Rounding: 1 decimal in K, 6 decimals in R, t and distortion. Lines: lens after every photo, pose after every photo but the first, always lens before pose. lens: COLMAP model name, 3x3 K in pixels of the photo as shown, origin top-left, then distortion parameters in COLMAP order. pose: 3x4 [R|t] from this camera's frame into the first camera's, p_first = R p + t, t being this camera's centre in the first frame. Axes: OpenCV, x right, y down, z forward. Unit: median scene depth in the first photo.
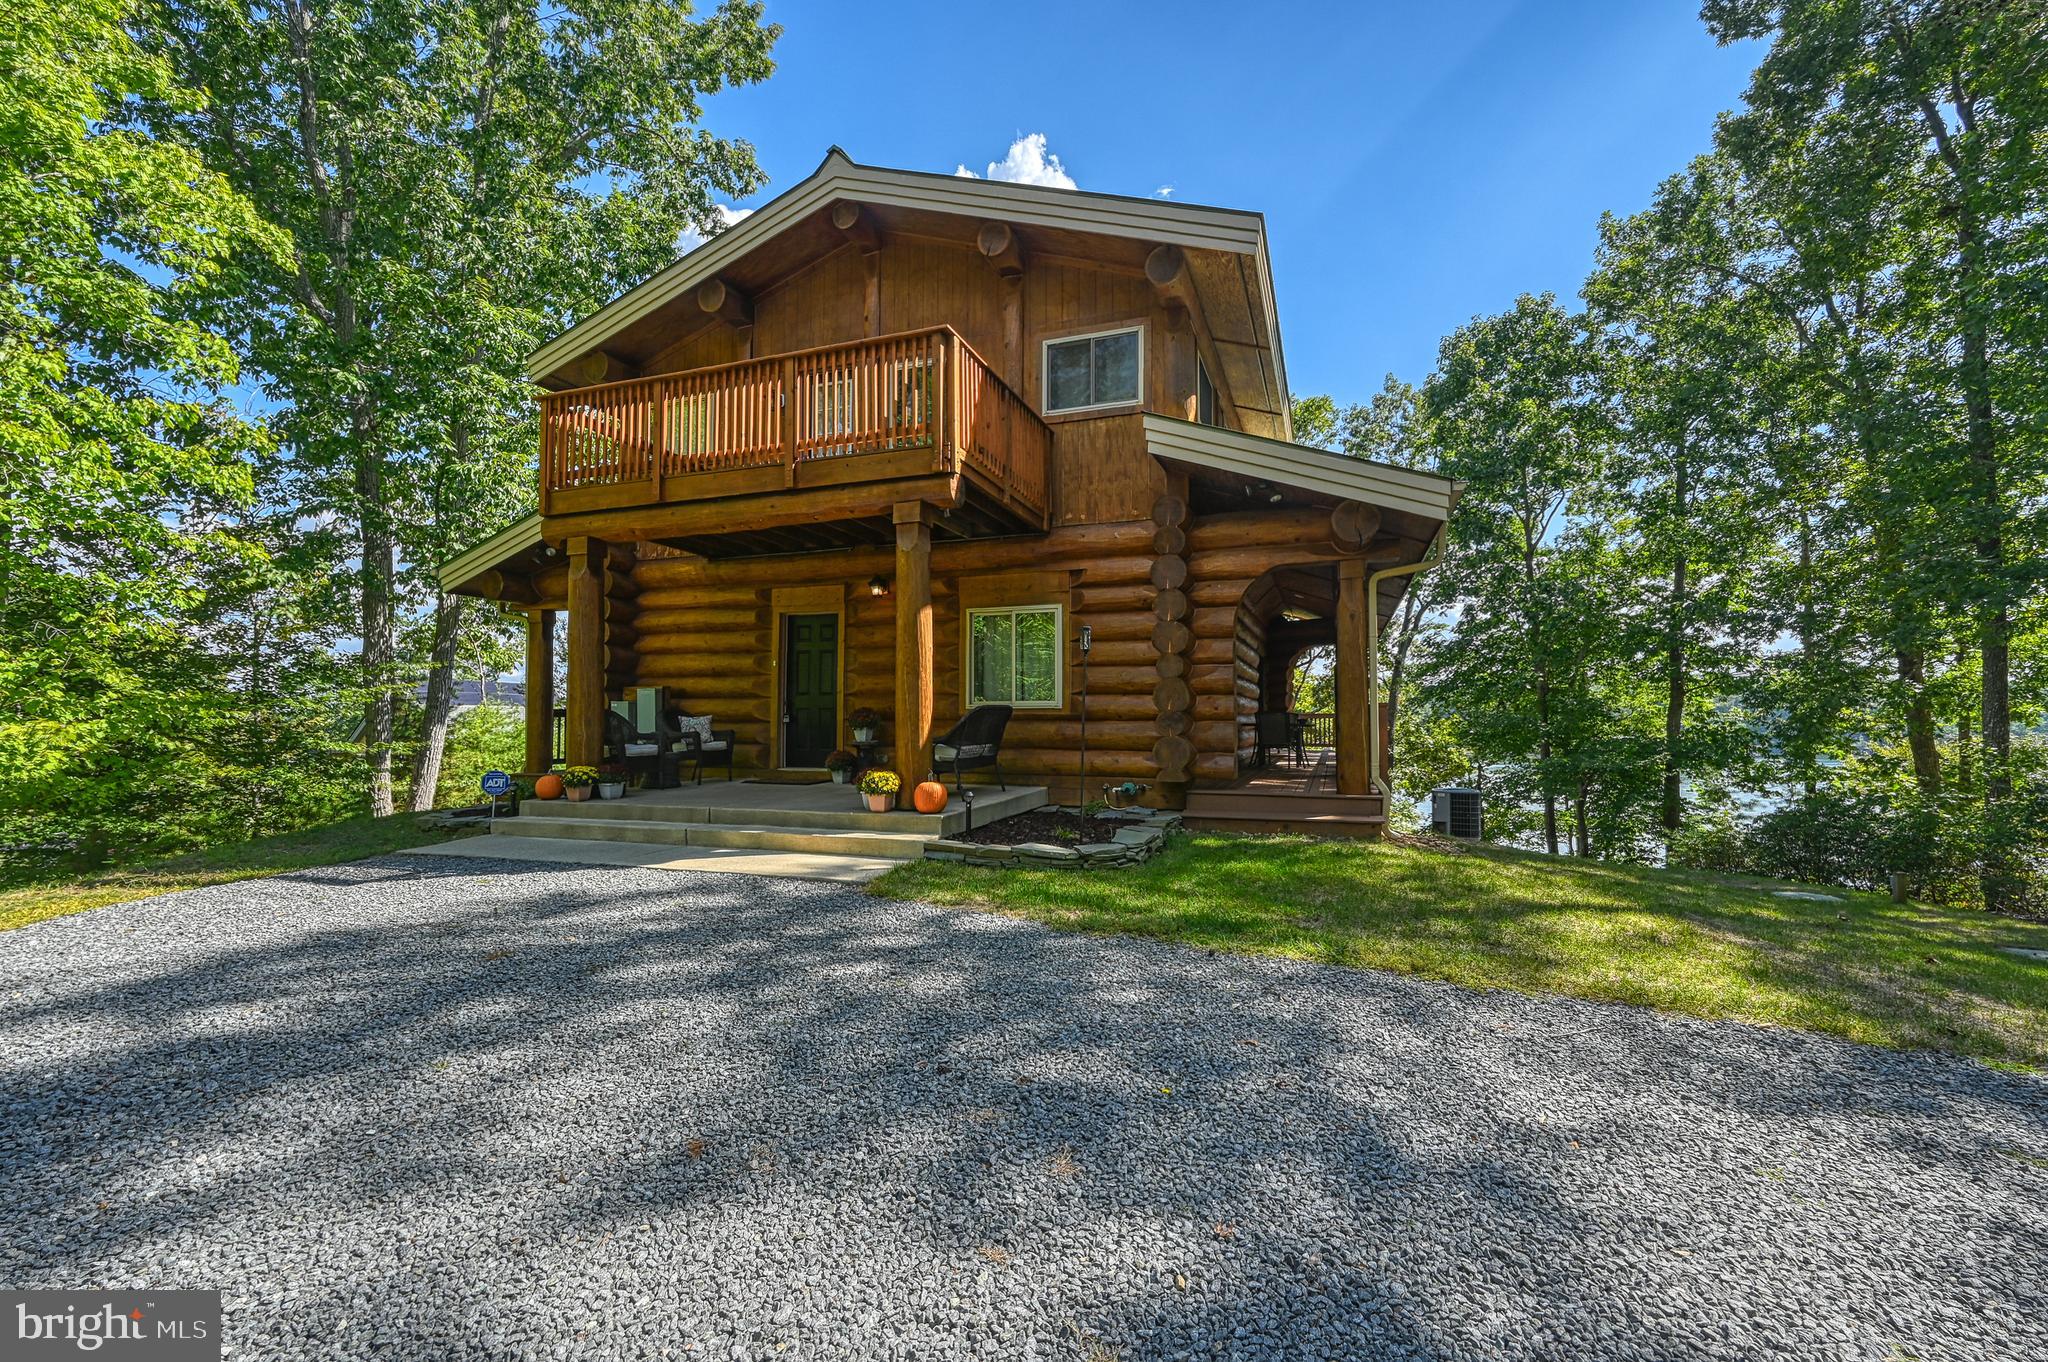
lens RADIAL K [[856.4, 0, 1024.0], [0, 856.4, 681.0], [0, 0, 1]] dist [-0.001276, -0.000122]
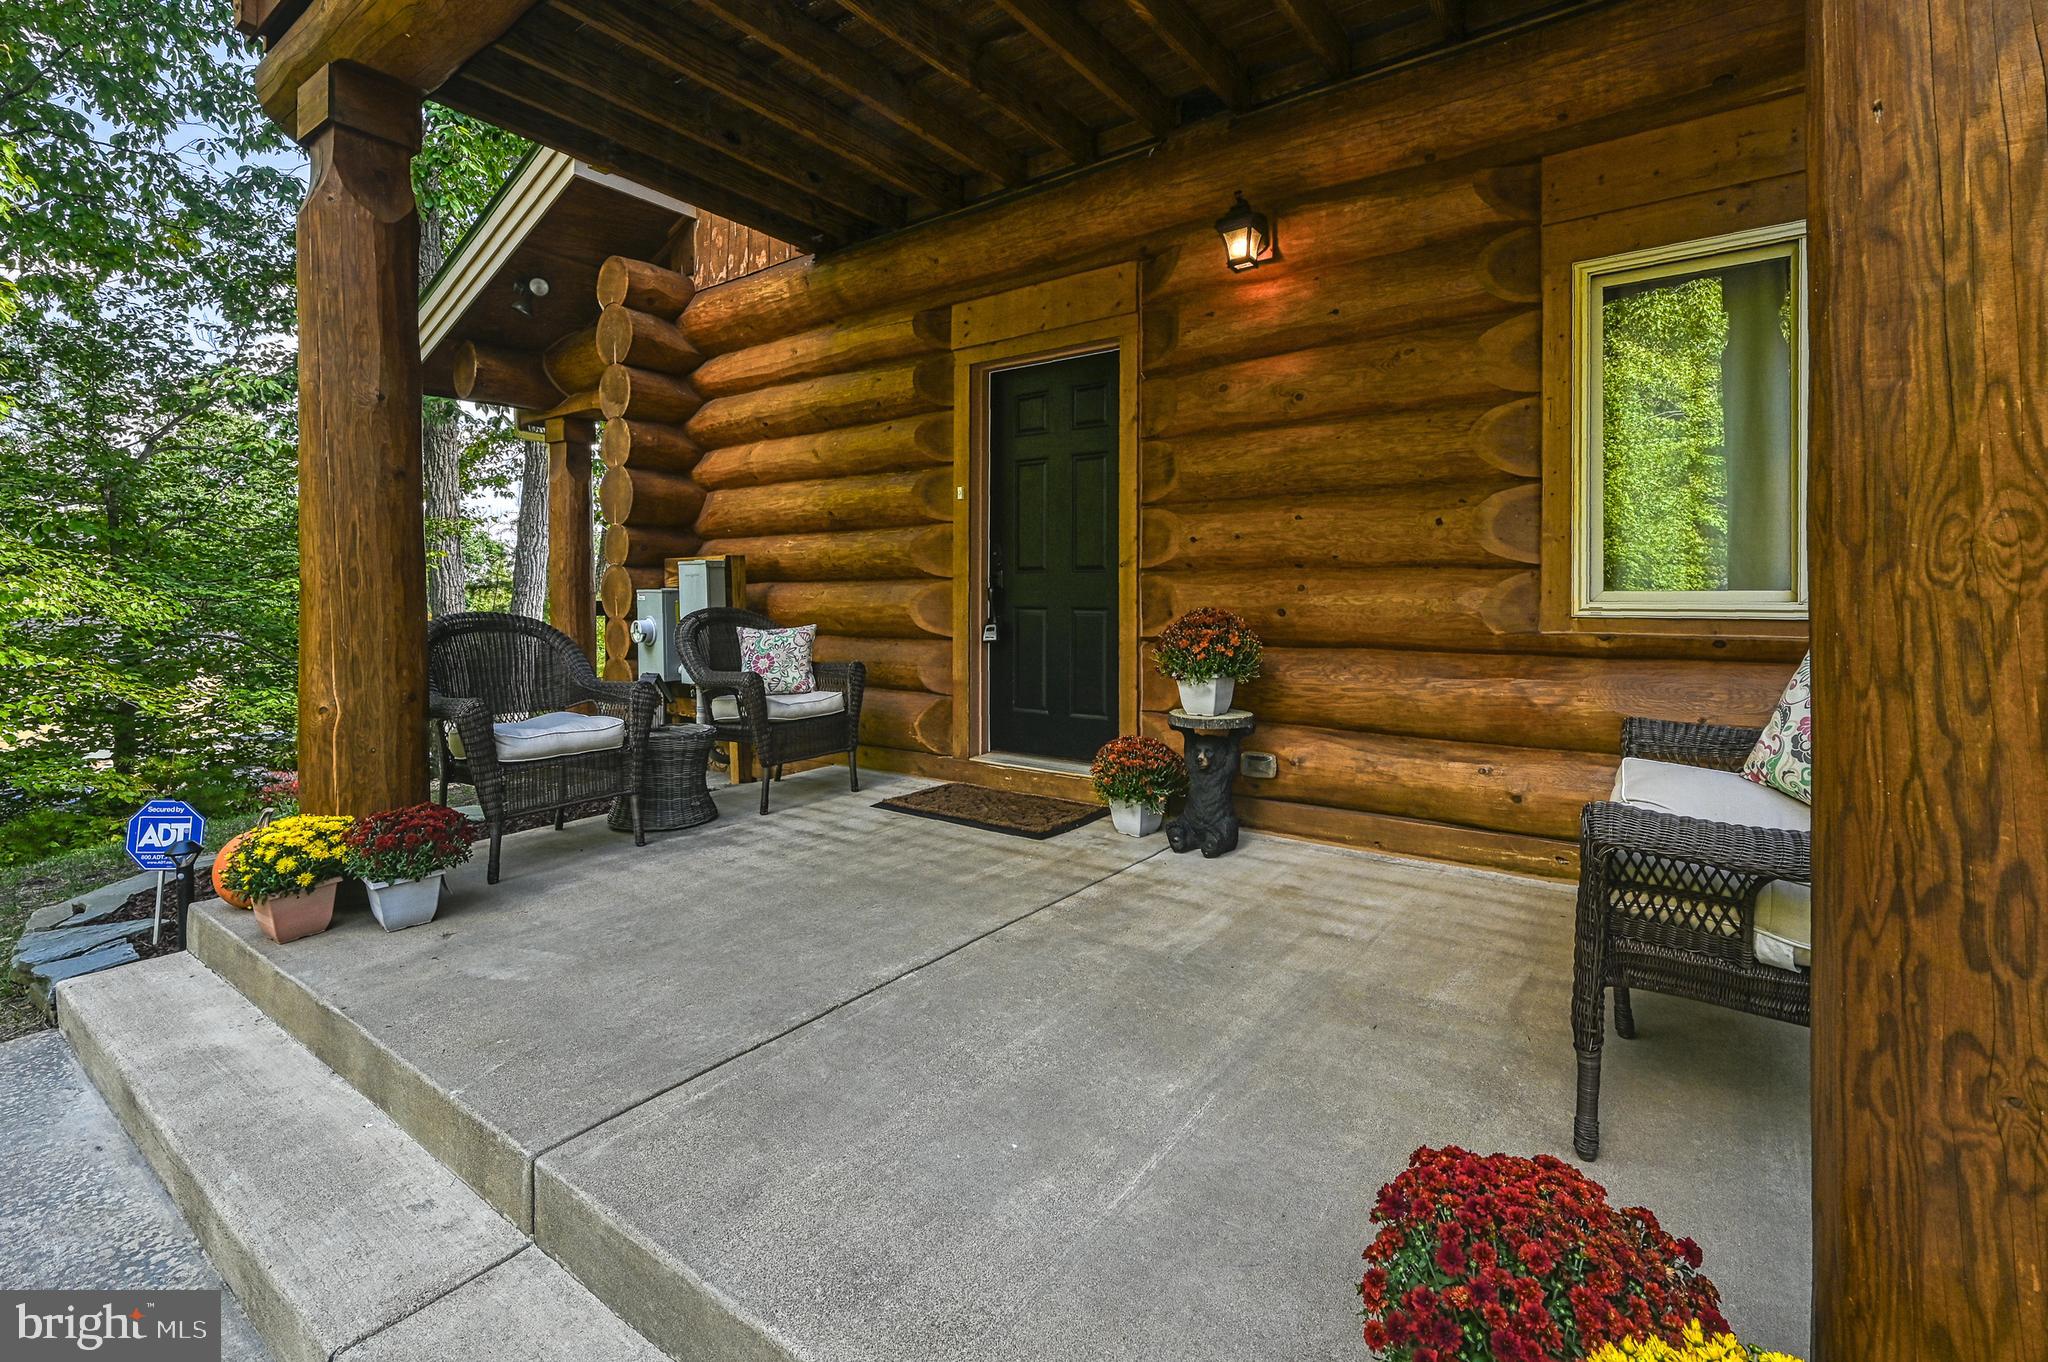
lens RADIAL K [[854.5, 0, 1016.1], [0, 854.5, 610.4], [0, 0, 1]] dist [-0.001427, -0.000036]
pose [[0.955422, 0.005311, -0.295197, -0.162475], [0.012982, 0.998115, 0.059975, 0.011402], [0.294959, -0.061133, 0.953552, 0.681001]]
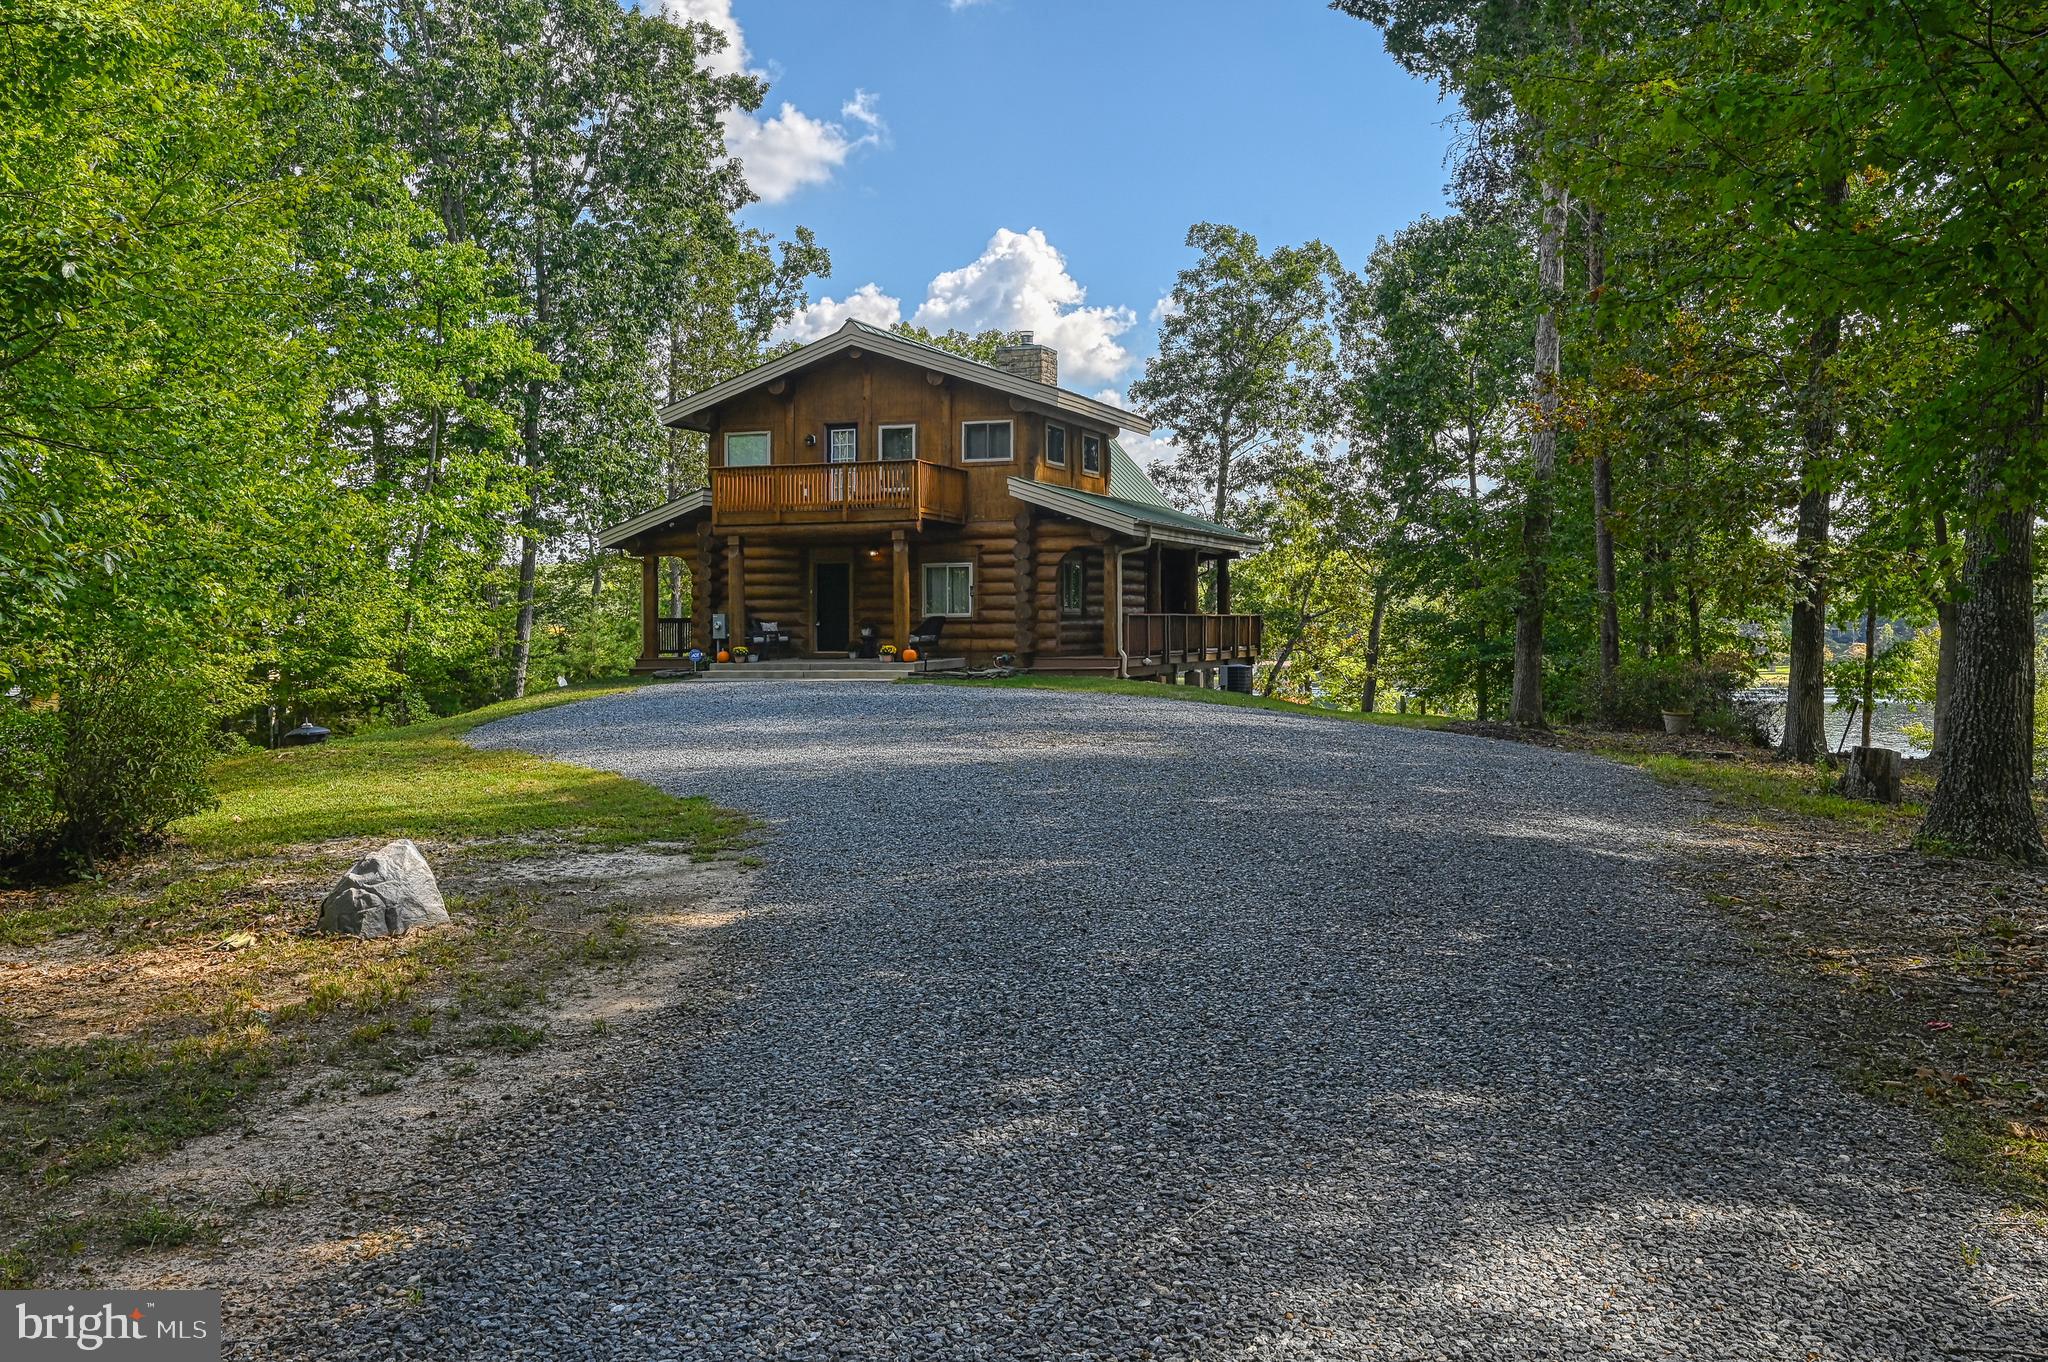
lens RADIAL K [[1875.2, 0, 1024.0], [0, 1875.2, 681.0], [0, 0, 1]] dist [-0.003106, -0.000179]
pose [[0.999987, -0.005124, 0.000191, 0.149312], [0.005096, 0.997229, 0.074219, -0.128705], [-0.000571, -0.074218, 0.997242, -3.033174]]
